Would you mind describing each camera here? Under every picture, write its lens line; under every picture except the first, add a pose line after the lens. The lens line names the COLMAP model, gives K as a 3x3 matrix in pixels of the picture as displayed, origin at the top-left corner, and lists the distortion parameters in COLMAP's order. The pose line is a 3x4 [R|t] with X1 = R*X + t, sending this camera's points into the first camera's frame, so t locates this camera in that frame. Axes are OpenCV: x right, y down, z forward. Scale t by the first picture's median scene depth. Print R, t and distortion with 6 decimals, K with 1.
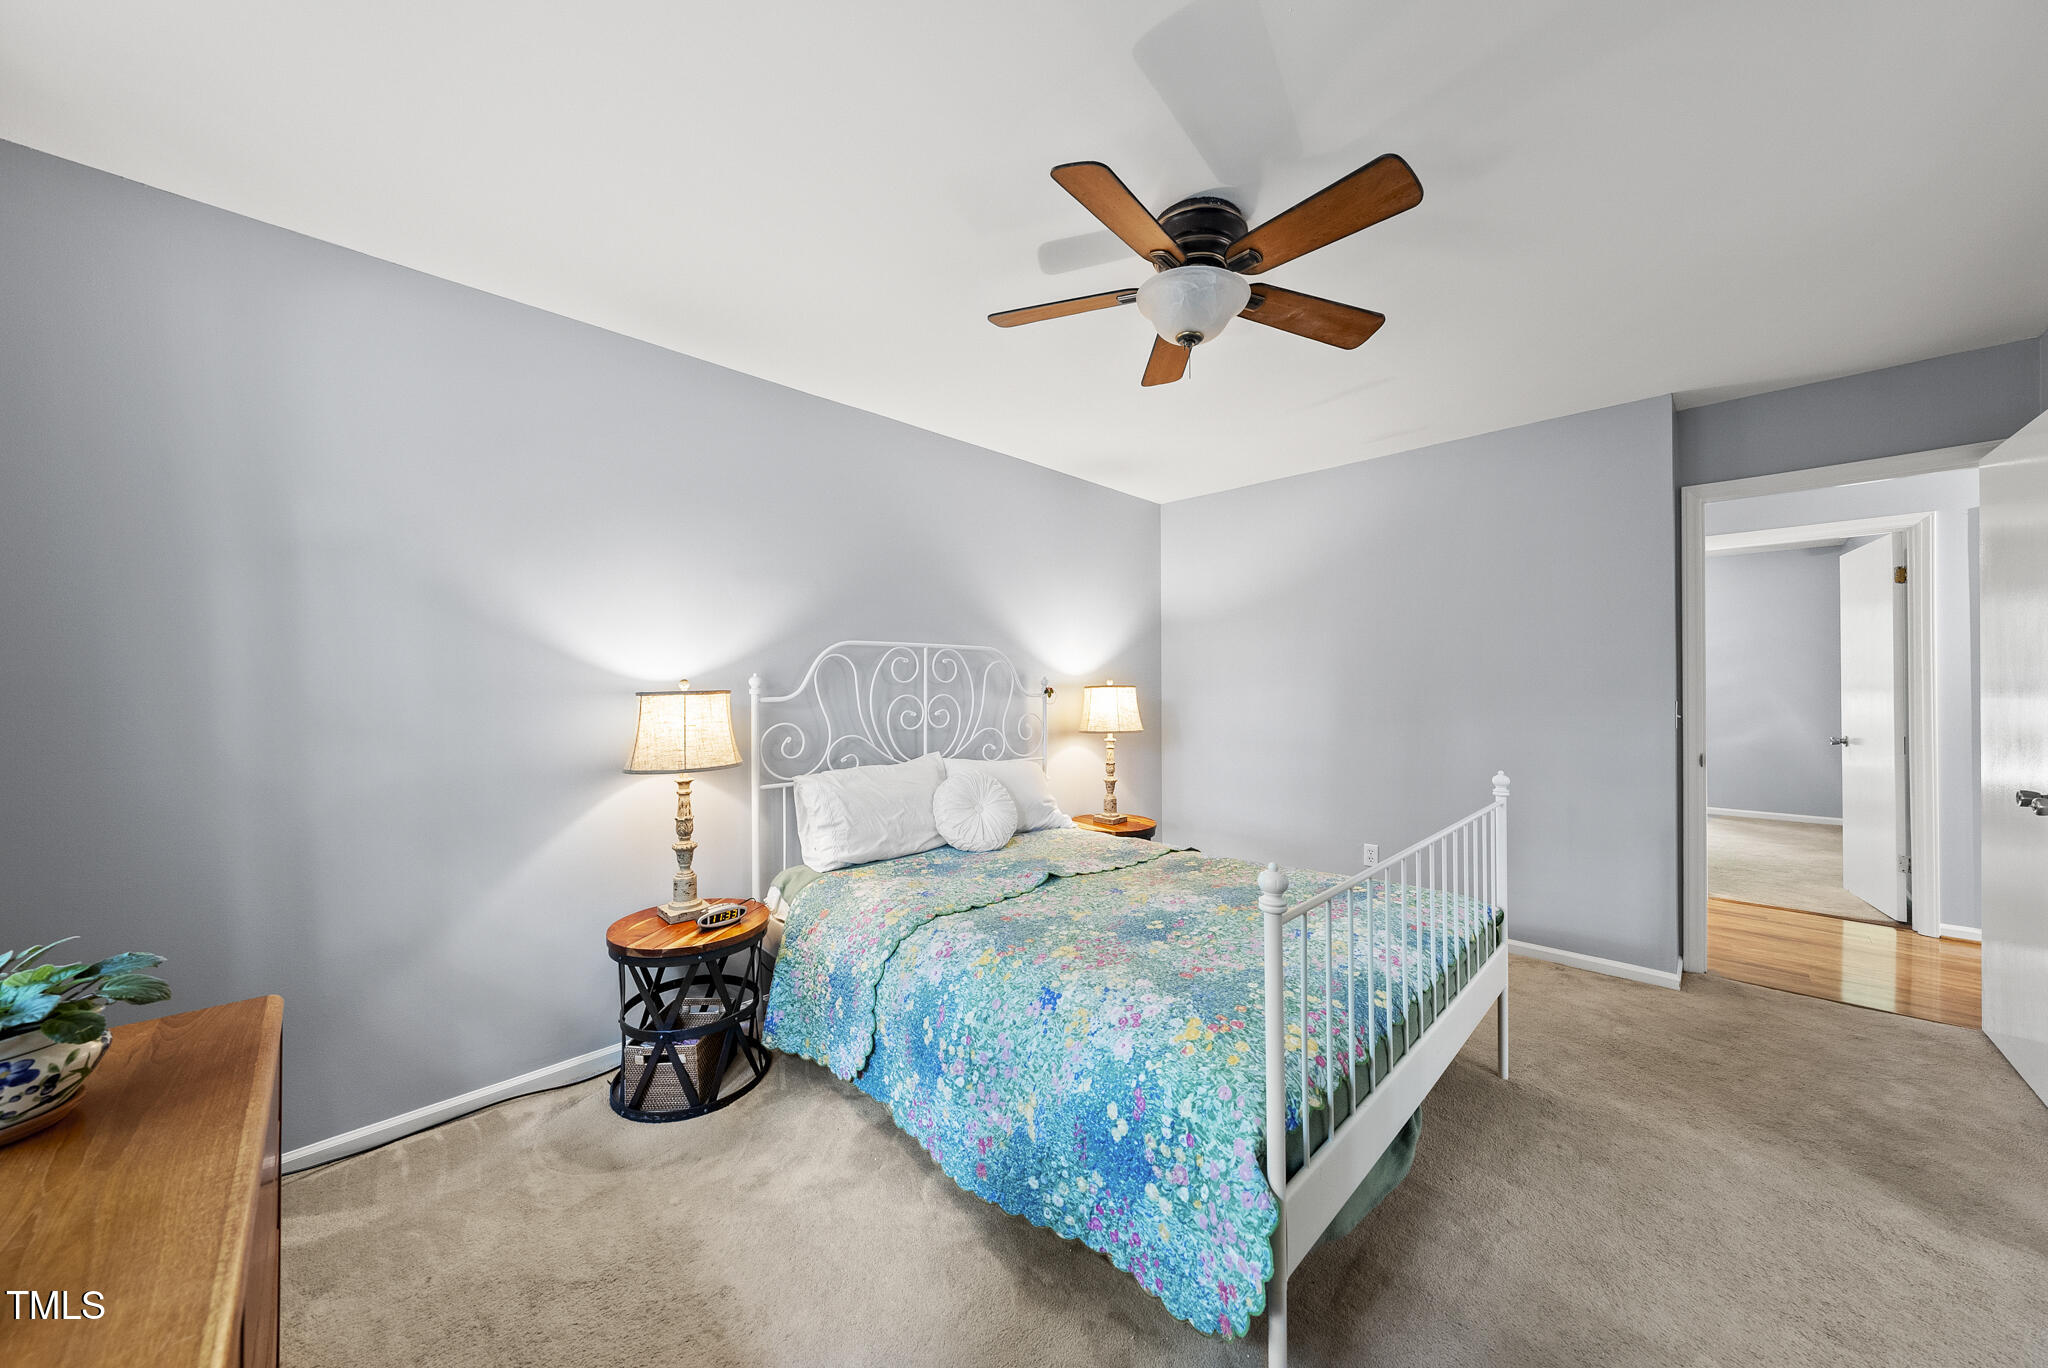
lens RADIAL K [[697.3, 0, 1032.0], [0, 697.3, 675.1], [0, 0, 1]] dist [-0.000201, 0.000155]
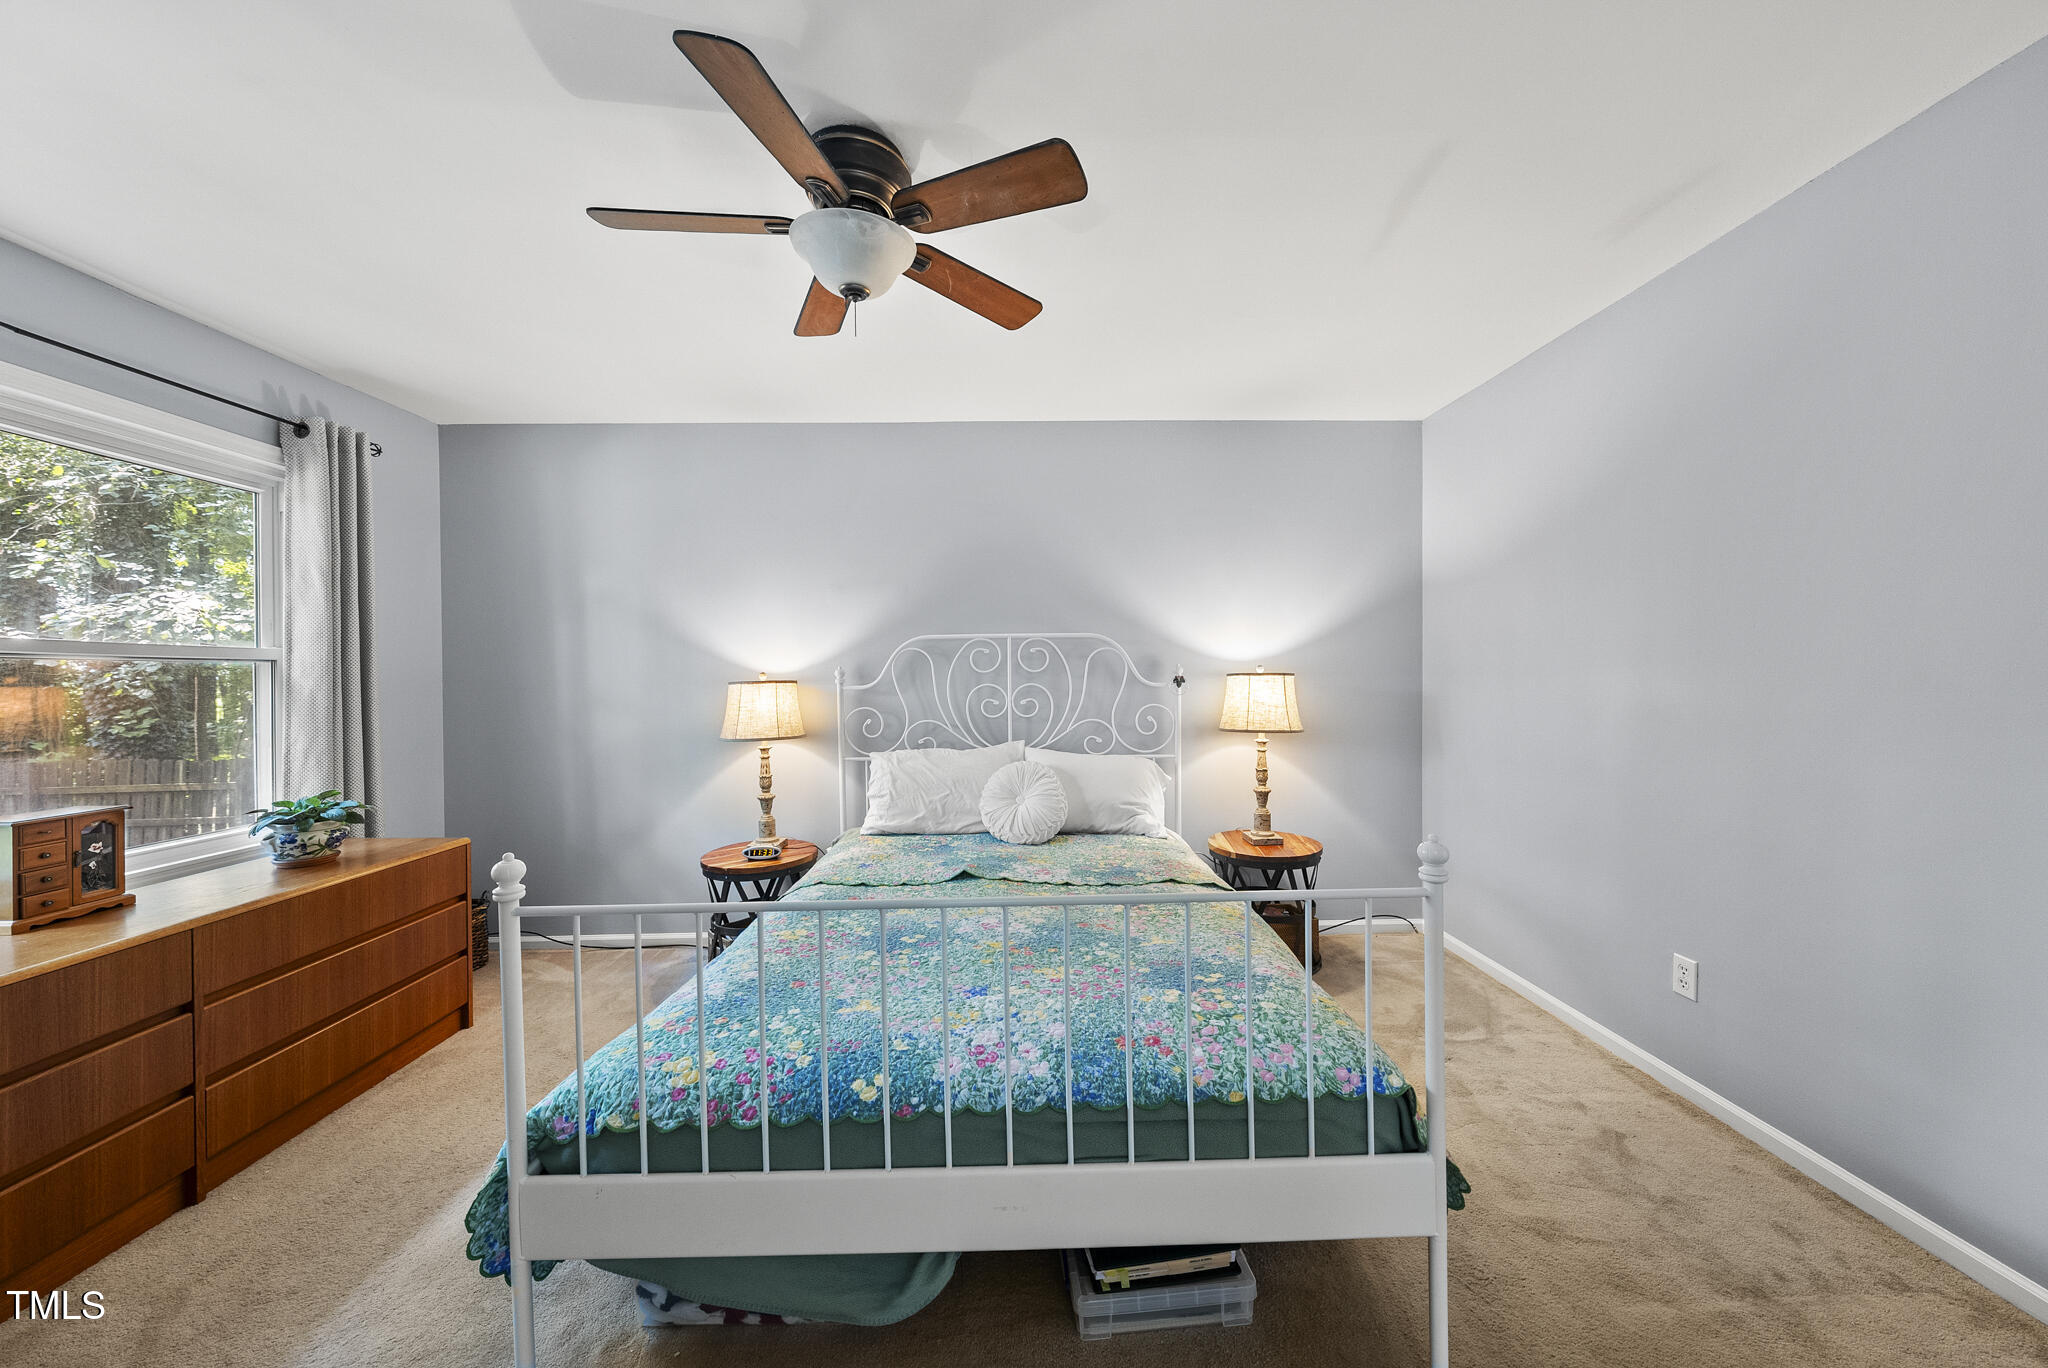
lens RADIAL K [[697.3, 0, 1024.6], [0, 697.3, 676.5], [0, 0, 1]] dist [-0.000201, 0.000155]
pose [[0.720763, -0.000563, -0.693181, 0.594308], [0.017511, 0.999695, 0.017396, 0.000407], [0.692960, -0.024677, 0.720553, 0.291352]]
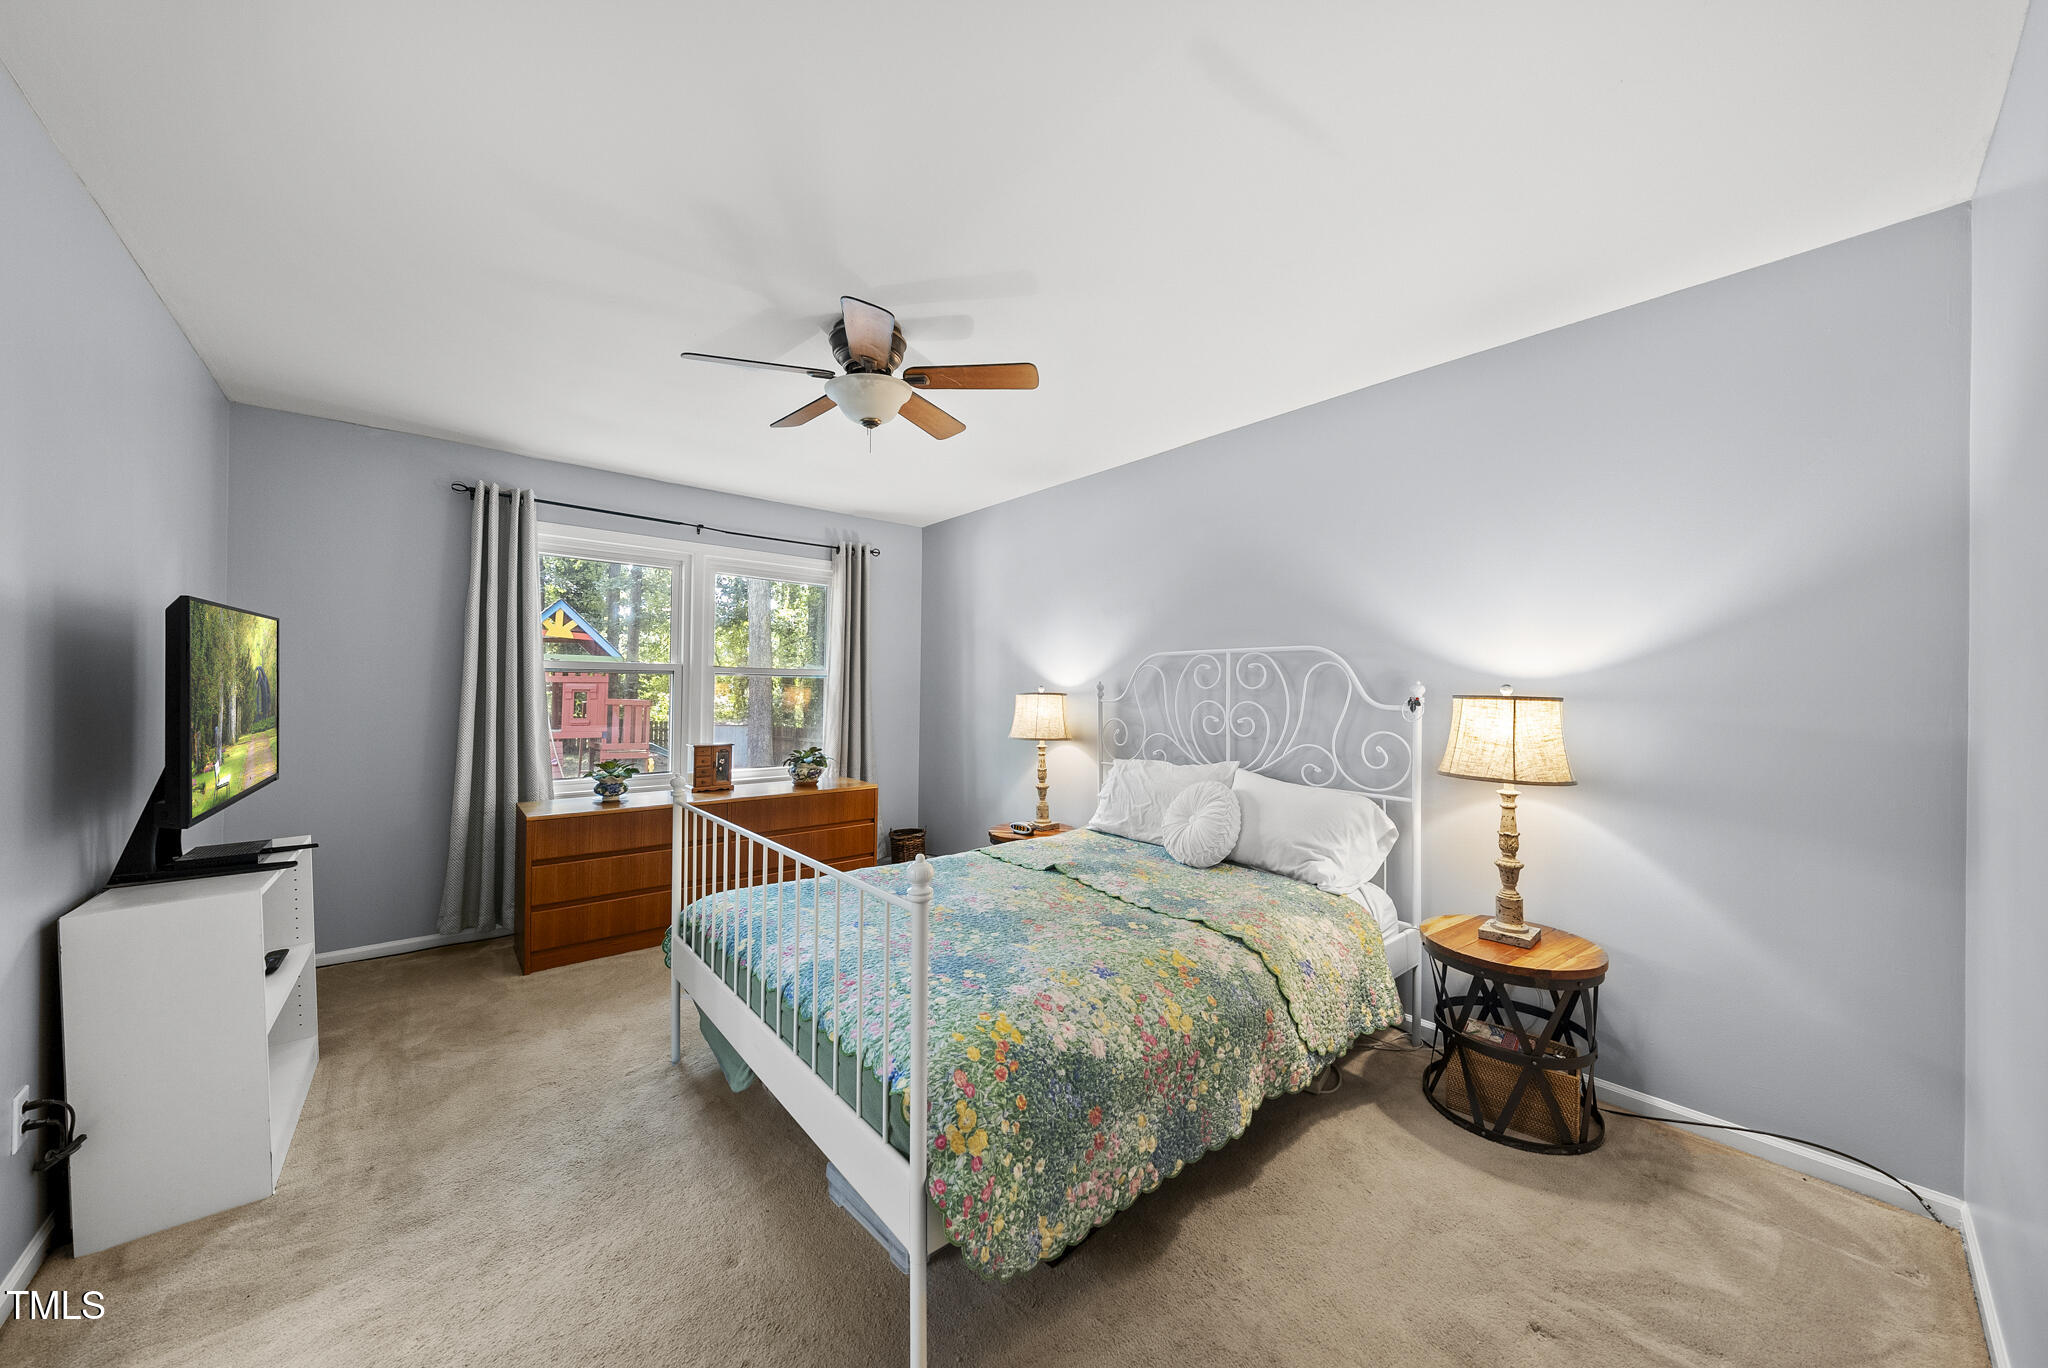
lens RADIAL K [[697.3, 0, 1024.3], [0, 697.3, 688.8], [0, 0, 1]] dist [-0.000201, 0.000155]
pose [[-0.077705, 0.007198, -0.996950, 0.880284], [0.010545, 0.999924, 0.006397, 0.001918], [0.996921, -0.010015, -0.077775, 0.823593]]
